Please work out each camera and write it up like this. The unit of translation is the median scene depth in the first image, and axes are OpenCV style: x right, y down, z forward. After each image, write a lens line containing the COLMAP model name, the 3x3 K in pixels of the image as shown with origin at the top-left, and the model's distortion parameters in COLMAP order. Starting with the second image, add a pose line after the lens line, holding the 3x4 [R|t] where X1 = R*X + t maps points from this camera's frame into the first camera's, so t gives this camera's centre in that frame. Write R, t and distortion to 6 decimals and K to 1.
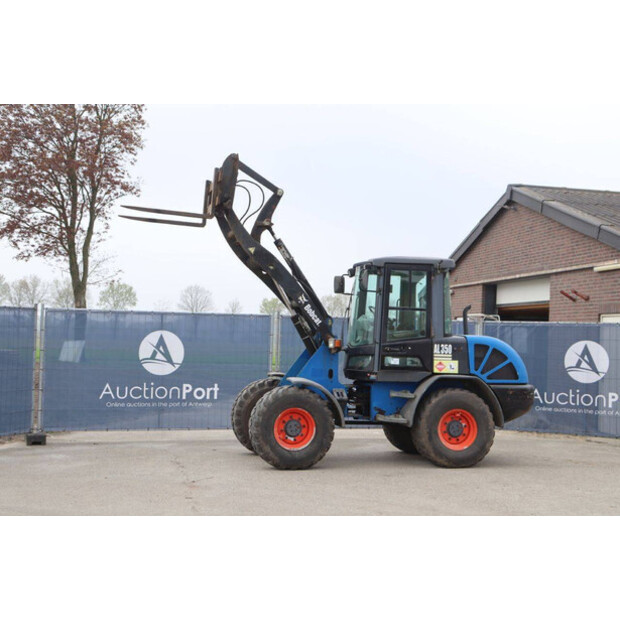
lens RADIAL K [[920.2, 0, 307.2], [0, 920.2, 288.1], [0, 0, 1]] dist [0.138139, 0.000000]
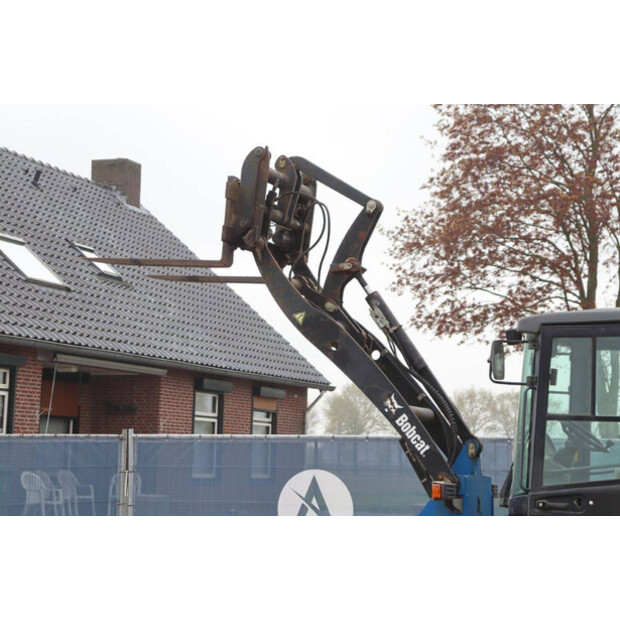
lens RADIAL K [[1478.3, 0, 313.1], [0, 1478.3, 300.9], [0, 0, 1]] dist [0.491729, 0.000000]
pose [[0.832060, -0.075075, -0.549581, 0.360394], [0.036404, 0.996053, -0.080950, 0.016970], [0.553489, 0.047348, 0.831509, 0.233506]]
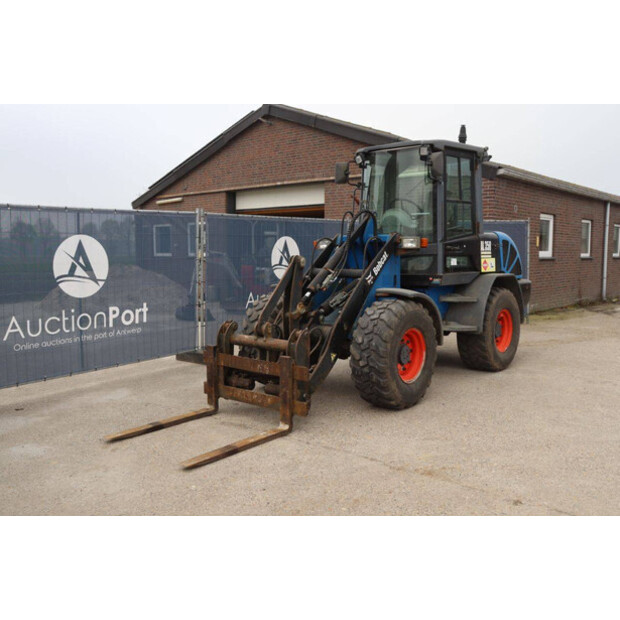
lens RADIAL K [[611.2, 0, 314.3], [0, 611.2, 308.2], [0, 0, 1]] dist [-0.066751, 0.000000]
pose [[0.788507, -0.092692, 0.608001, -0.305097], [-0.006783, 0.987207, 0.159300, 0.027419], [-0.614989, -0.129733, 0.777791, 0.536033]]
